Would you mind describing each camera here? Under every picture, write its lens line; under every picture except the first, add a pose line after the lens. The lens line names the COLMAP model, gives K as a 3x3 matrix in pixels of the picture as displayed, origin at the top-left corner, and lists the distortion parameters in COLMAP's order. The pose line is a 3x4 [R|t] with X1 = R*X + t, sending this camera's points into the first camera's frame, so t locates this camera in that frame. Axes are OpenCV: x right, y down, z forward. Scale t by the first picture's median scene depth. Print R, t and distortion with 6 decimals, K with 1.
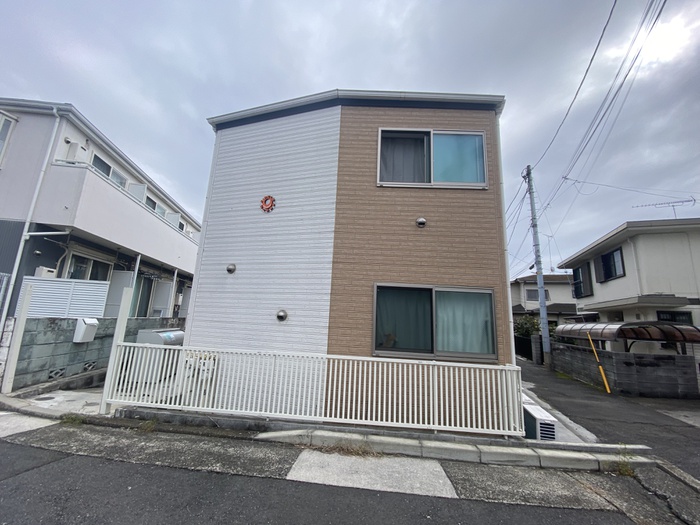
lens RADIAL K [[281.4, 0, 349.8], [0, 281.4, 260.3], [0, 0, 1]] dist [0.030877, -0.026044]
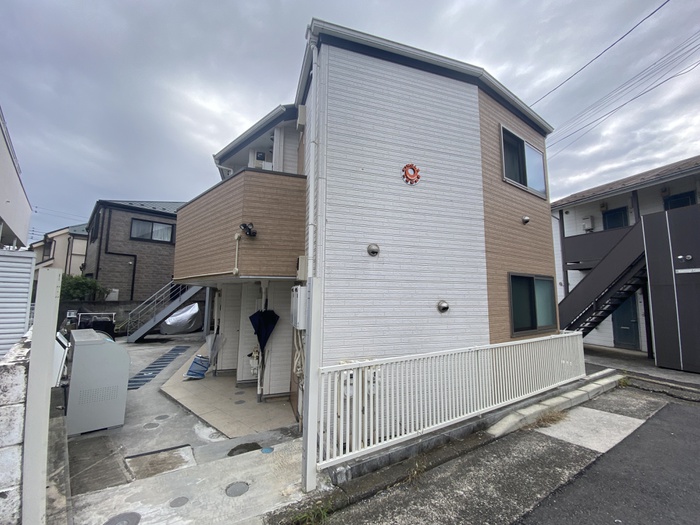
lens RADIAL K [[284.0, 0, 350.1], [0, 284.0, 257.5], [0, 0, 1]] dist [0.014016, -0.018726]
pose [[0.813496, 0.033119, 0.580626, -0.997330], [-0.089768, 0.993563, 0.069097, 0.002720], [-0.574600, -0.108332, 0.811233, 0.436565]]
